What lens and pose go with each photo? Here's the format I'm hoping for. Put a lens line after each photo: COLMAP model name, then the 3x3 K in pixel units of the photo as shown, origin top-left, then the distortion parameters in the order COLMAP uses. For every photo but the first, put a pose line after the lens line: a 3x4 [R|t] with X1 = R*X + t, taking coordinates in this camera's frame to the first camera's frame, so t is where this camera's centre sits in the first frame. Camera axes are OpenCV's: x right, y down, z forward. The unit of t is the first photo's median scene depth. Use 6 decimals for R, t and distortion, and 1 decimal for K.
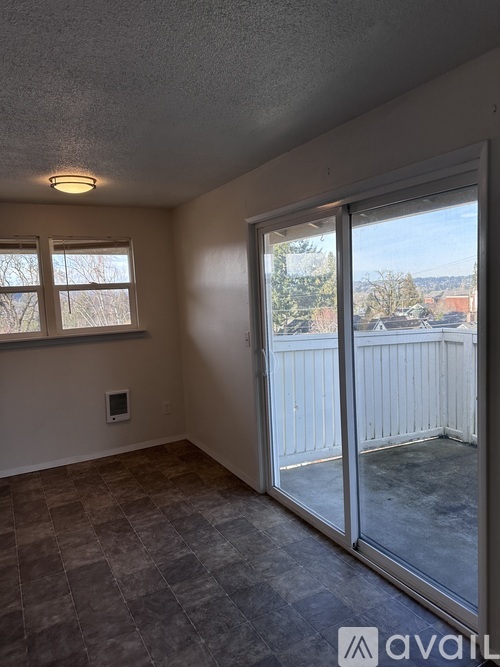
lens RADIAL K [[467.1, 0, 250.0], [0, 467.1, 333.5], [0, 0, 1]] dist [0.122737, -0.169211]
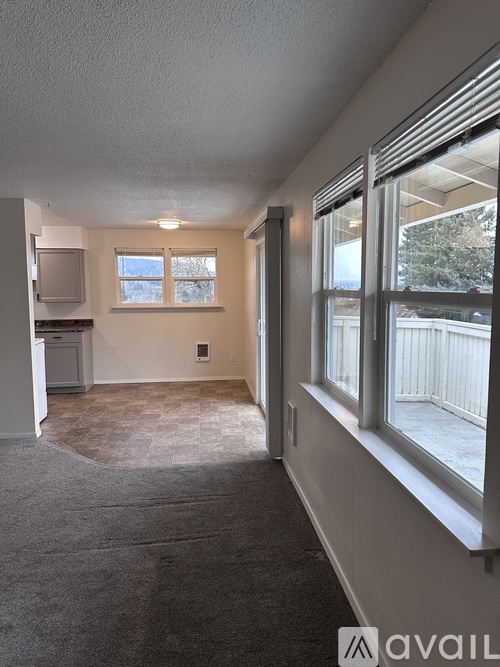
lens RADIAL K [[467.1, 0, 250.0], [0, 467.1, 333.5], [0, 0, 1]] dist [0.122737, -0.169211]
pose [[0.921580, 0.082155, -0.379396, 0.521733], [-0.073865, 0.996604, 0.036384, 0.020670], [0.381096, -0.005507, 0.924519, -0.474315]]
